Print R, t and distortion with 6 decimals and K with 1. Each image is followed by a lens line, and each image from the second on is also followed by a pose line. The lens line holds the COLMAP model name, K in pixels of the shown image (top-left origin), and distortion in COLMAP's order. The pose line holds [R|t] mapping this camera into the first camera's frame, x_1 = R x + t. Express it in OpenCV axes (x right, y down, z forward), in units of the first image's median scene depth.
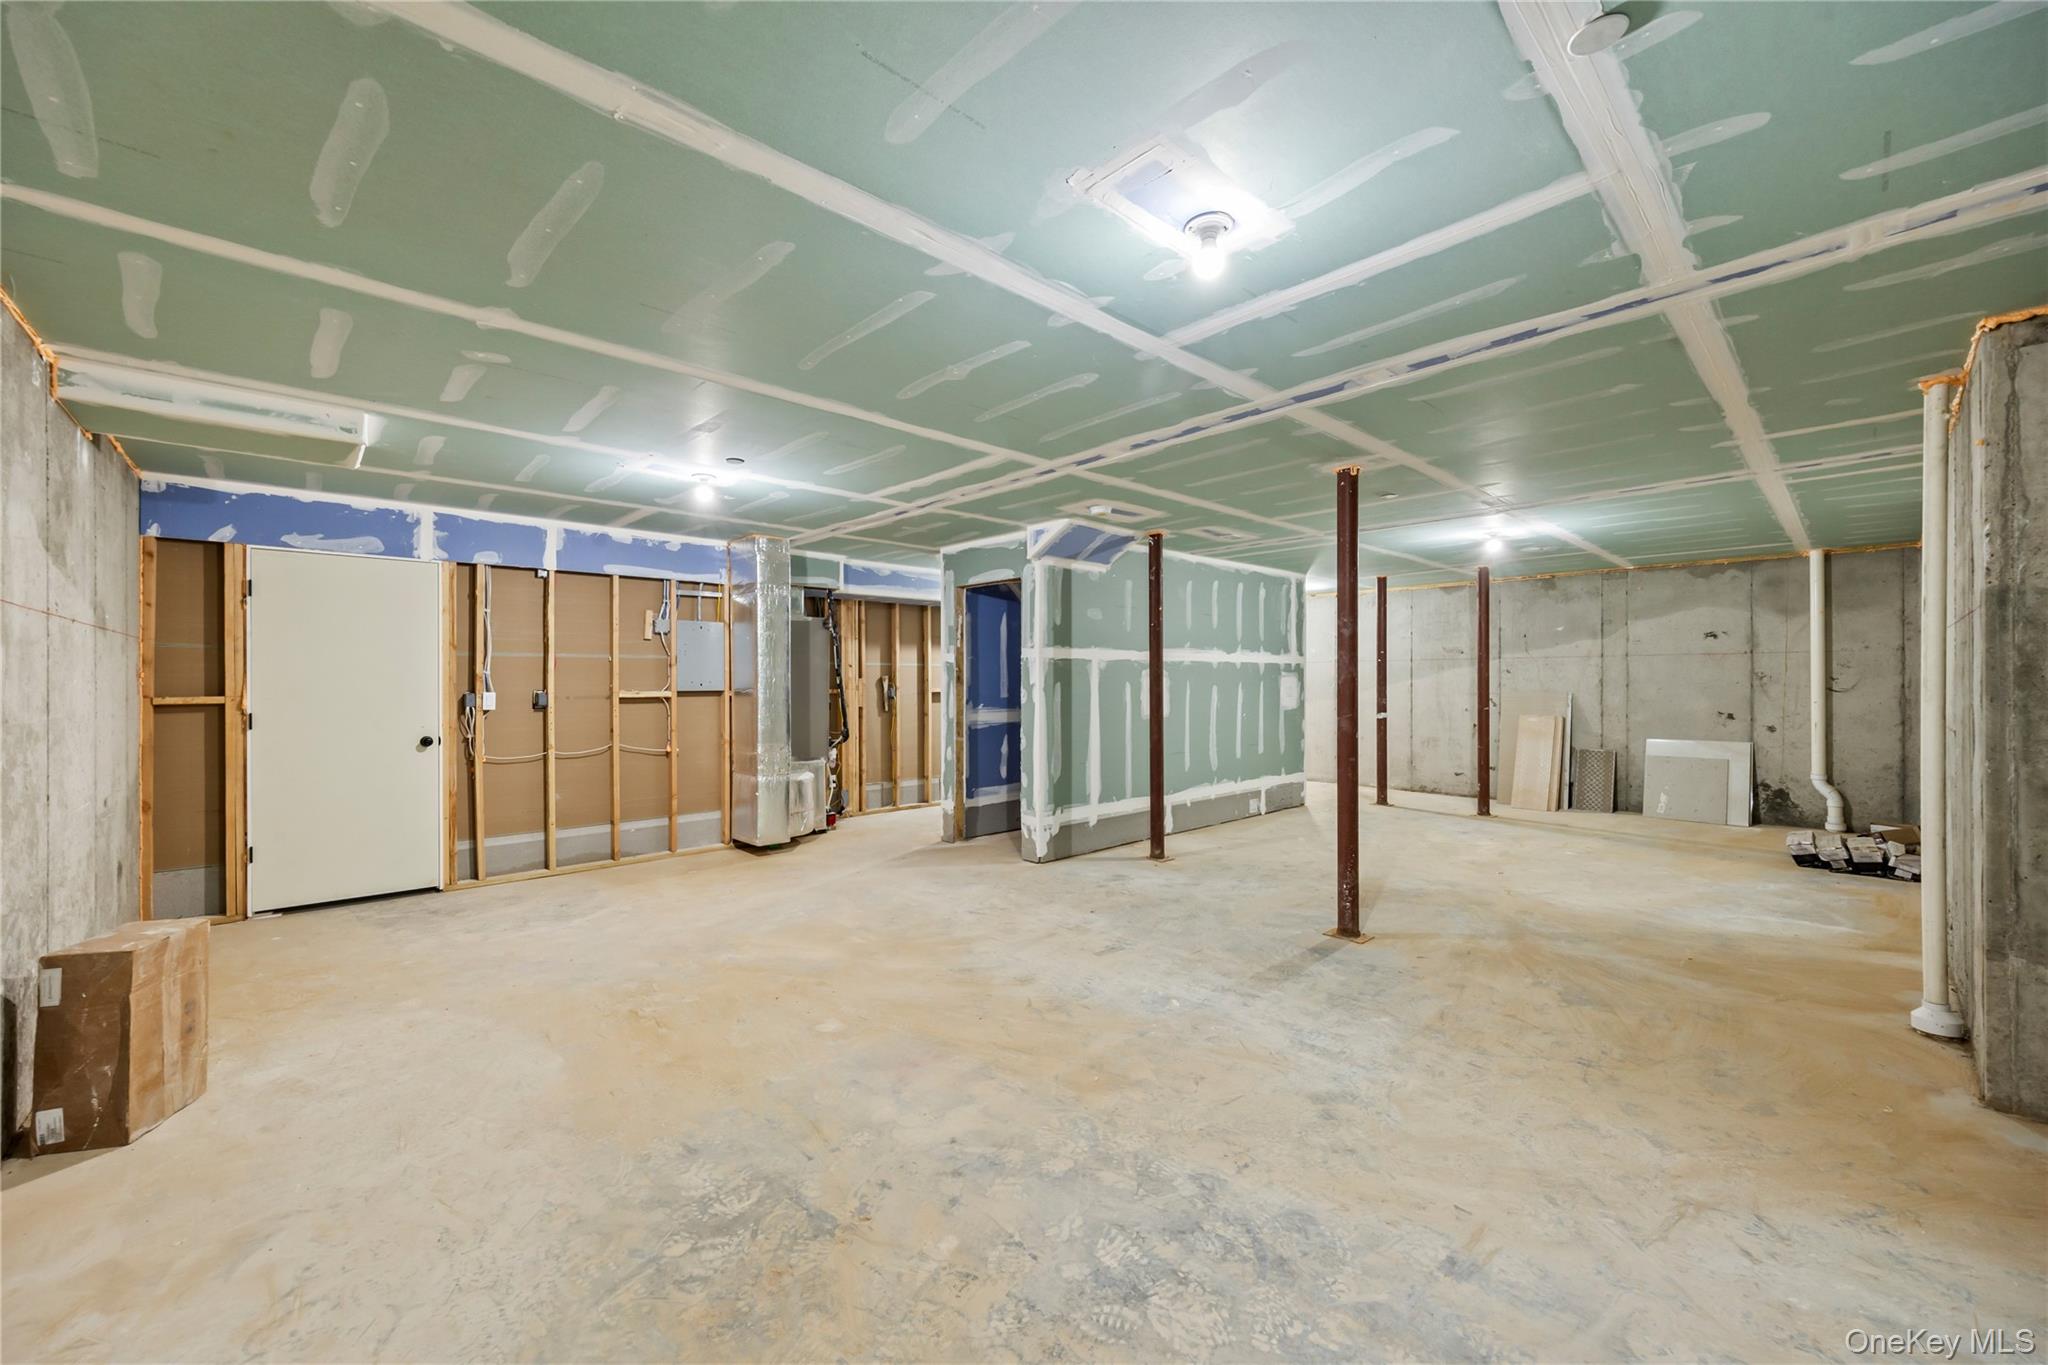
lens RADIAL K [[805.6, 0, 1022.2], [0, 805.6, 682.3], [0, 0, 1]] dist [0.008970, 0.000084]
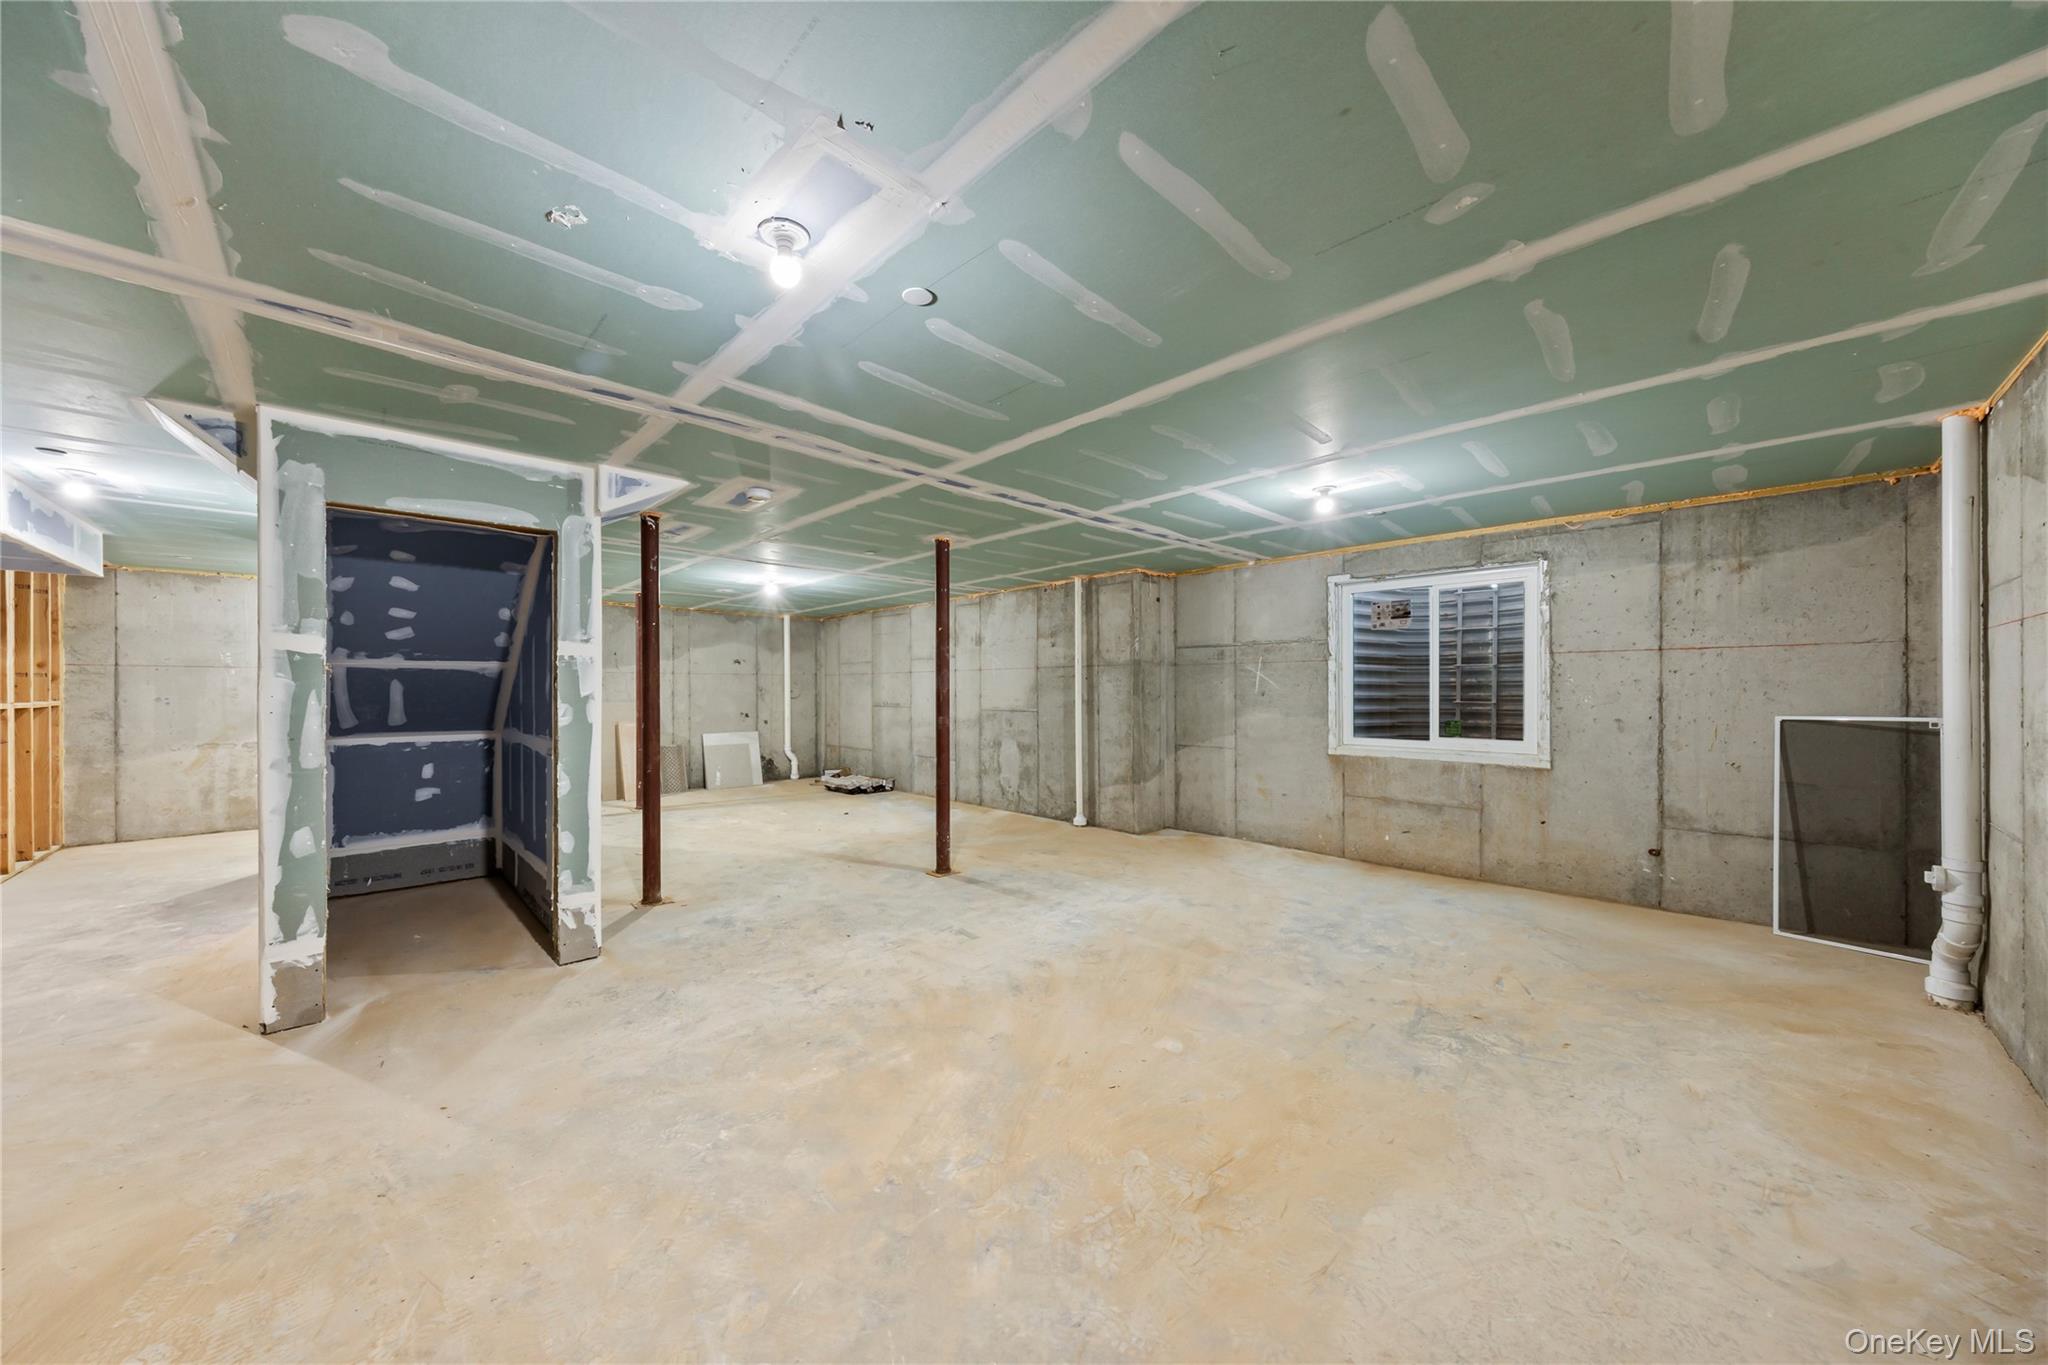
lens RADIAL K [[692.8, 0, 1019.4], [0, 692.8, 690.5], [0, 0, 1]] dist [0.005177, -0.000597]
pose [[-0.022756, 0.002508, 0.999738, -0.930502], [0.004171, 0.999988, -0.002414, 0.001183], [-0.999732, 0.004115, -0.022766, 1.042652]]
